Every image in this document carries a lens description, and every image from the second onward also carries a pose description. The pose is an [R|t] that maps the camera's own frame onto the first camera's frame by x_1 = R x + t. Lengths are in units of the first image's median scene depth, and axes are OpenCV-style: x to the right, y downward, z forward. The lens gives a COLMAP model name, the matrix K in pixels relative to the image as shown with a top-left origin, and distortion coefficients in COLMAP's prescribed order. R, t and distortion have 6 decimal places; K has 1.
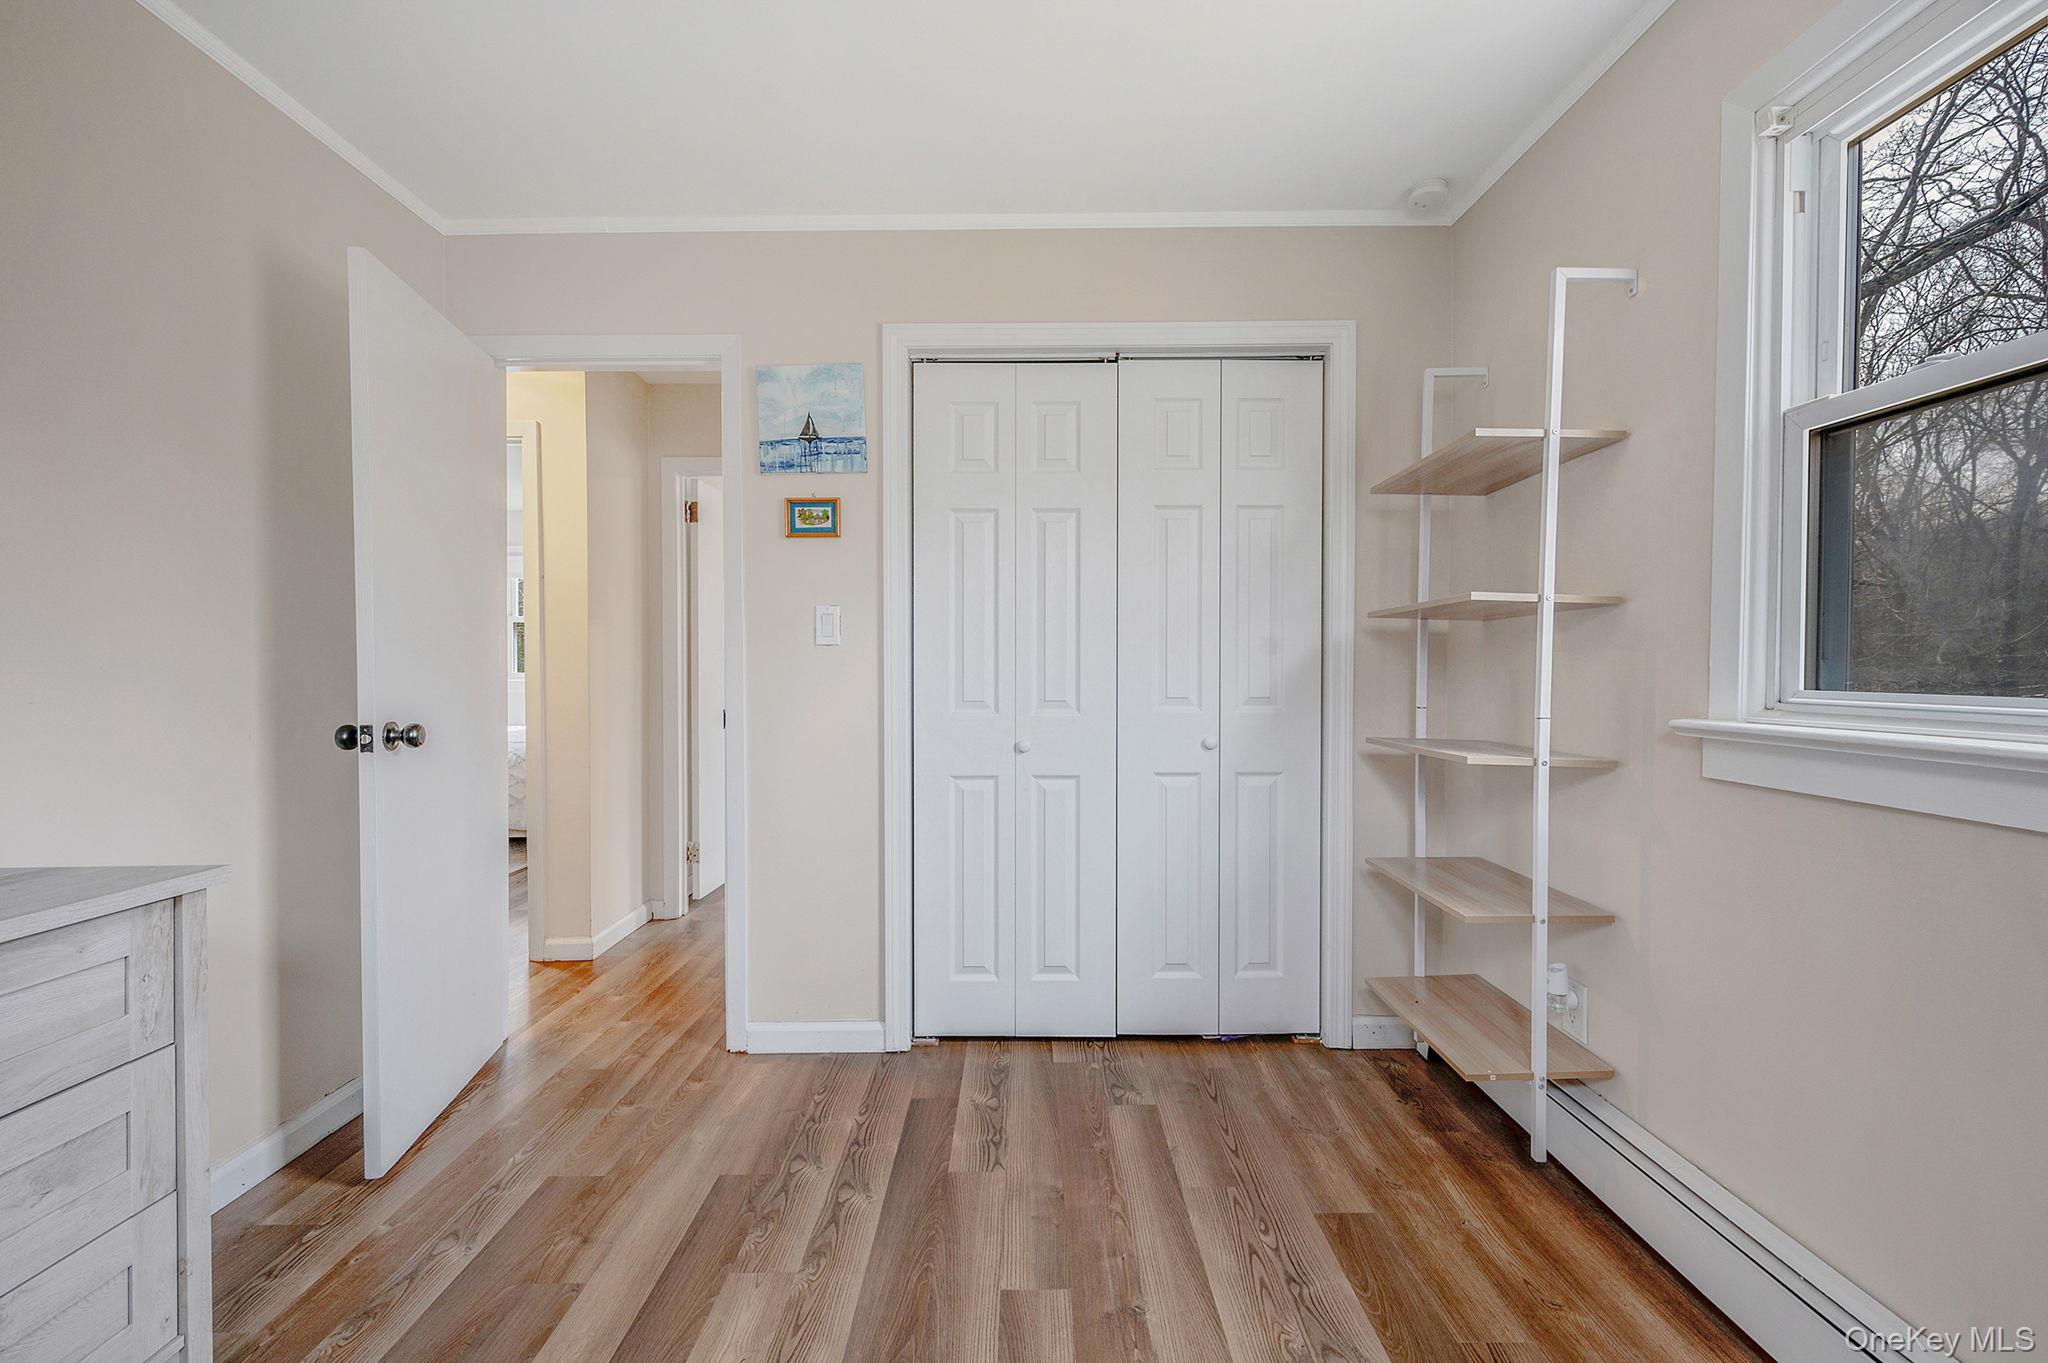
lens RADIAL K [[854.2, 0, 1021.1], [0, 854.2, 680.2], [0, 0, 1]] dist [0.002415, 0.000082]
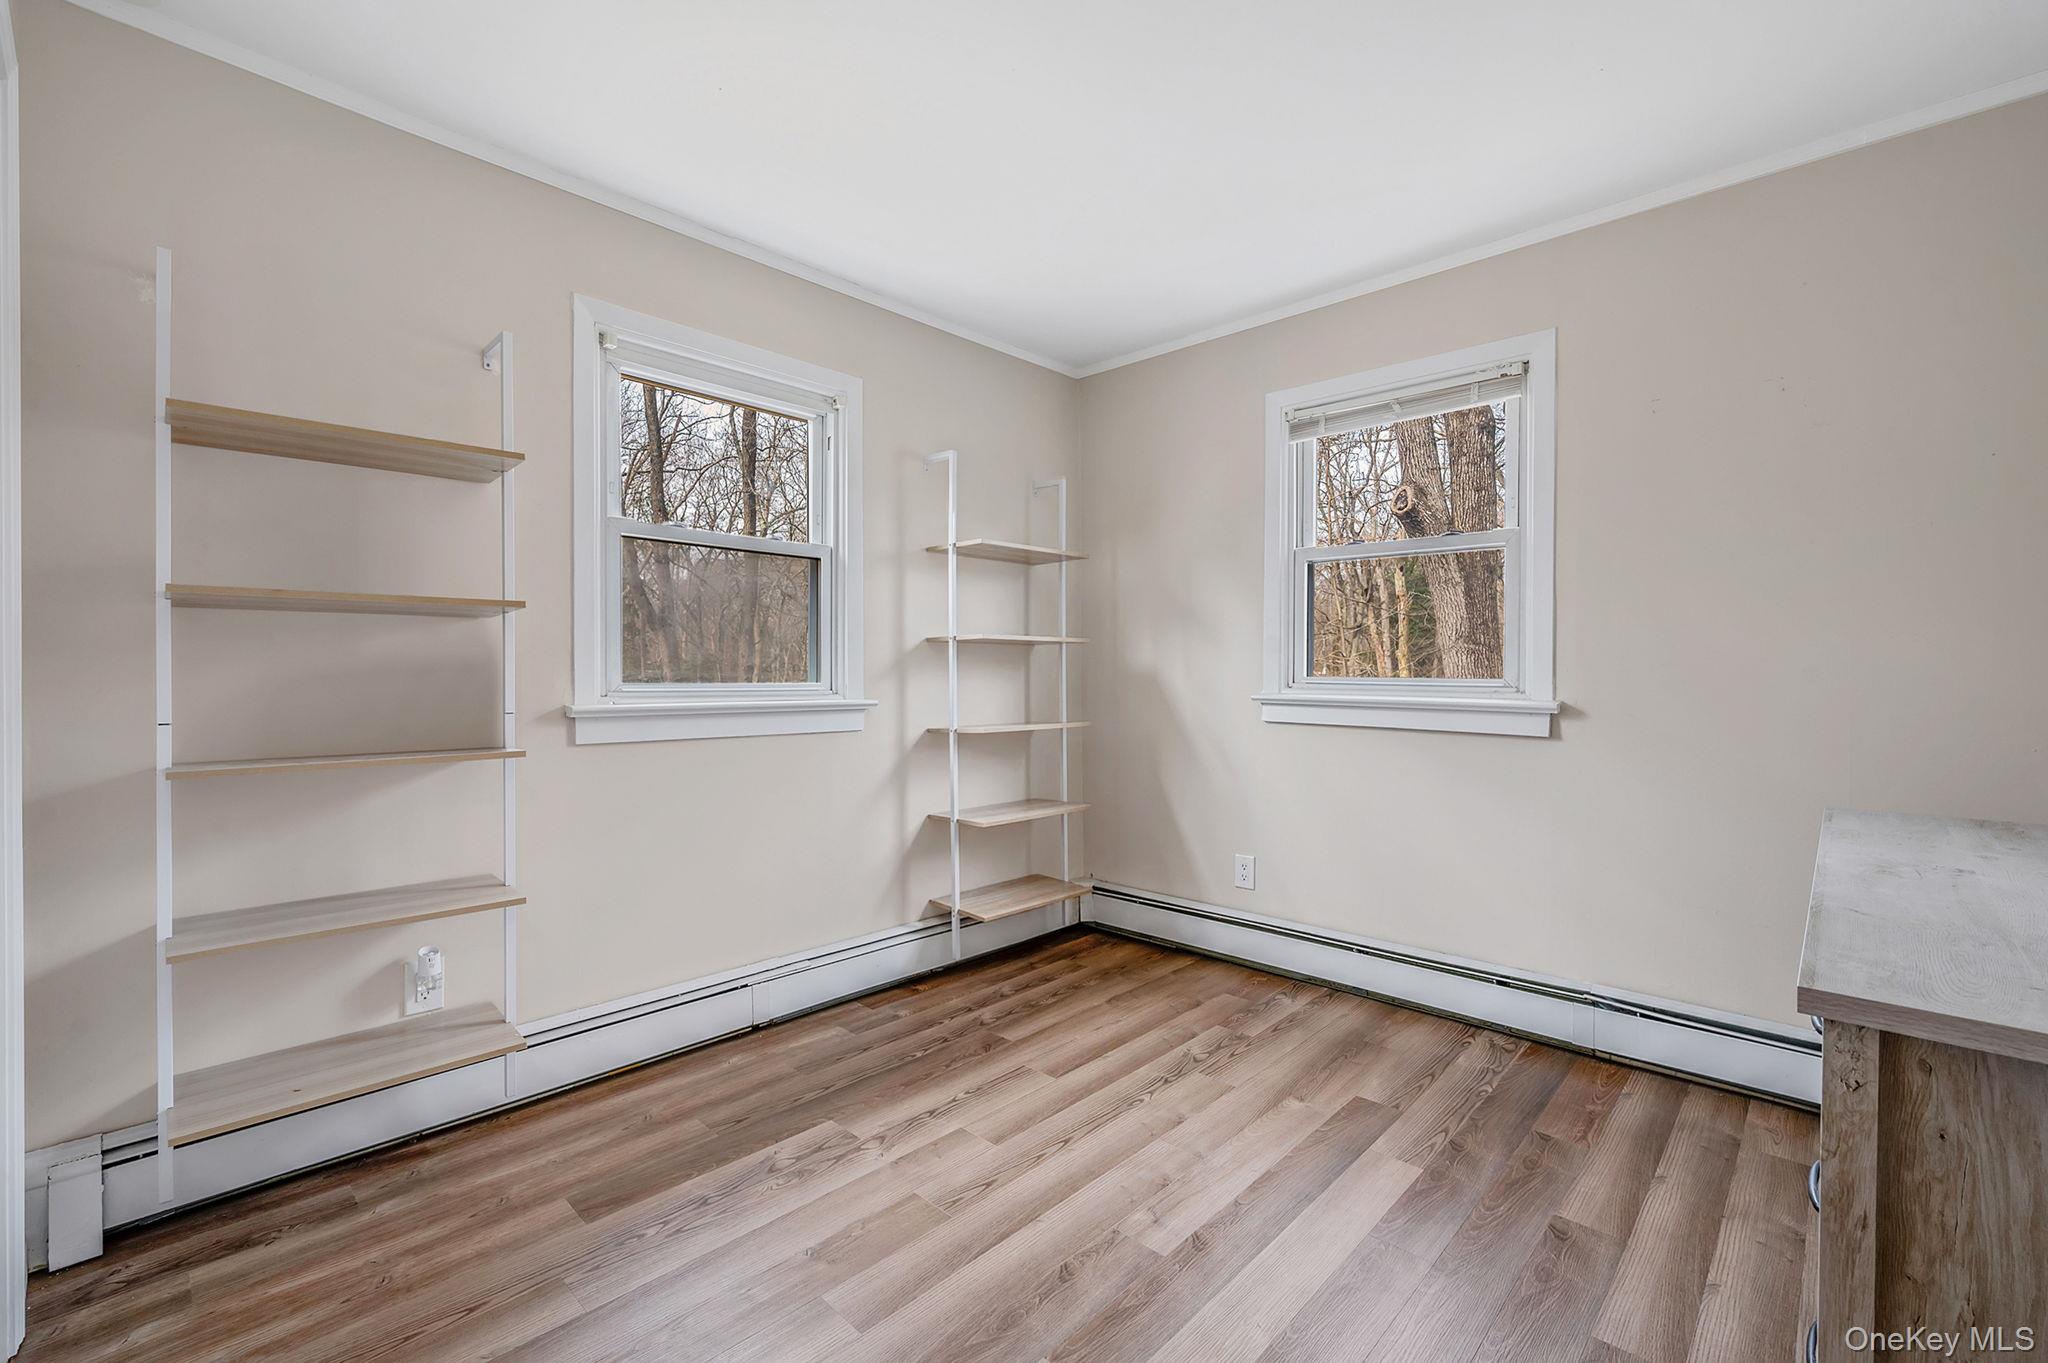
lens RADIAL K [[854.2, 0, 1017.9], [0, 854.2, 680.1], [0, 0, 1]] dist [0.002415, 0.000082]
pose [[-0.703954, -0.003266, 0.710238, -0.714442], [0.010863, 0.999823, 0.015365, -0.012023], [-0.710162, 0.018532, -0.703794, 1.349644]]
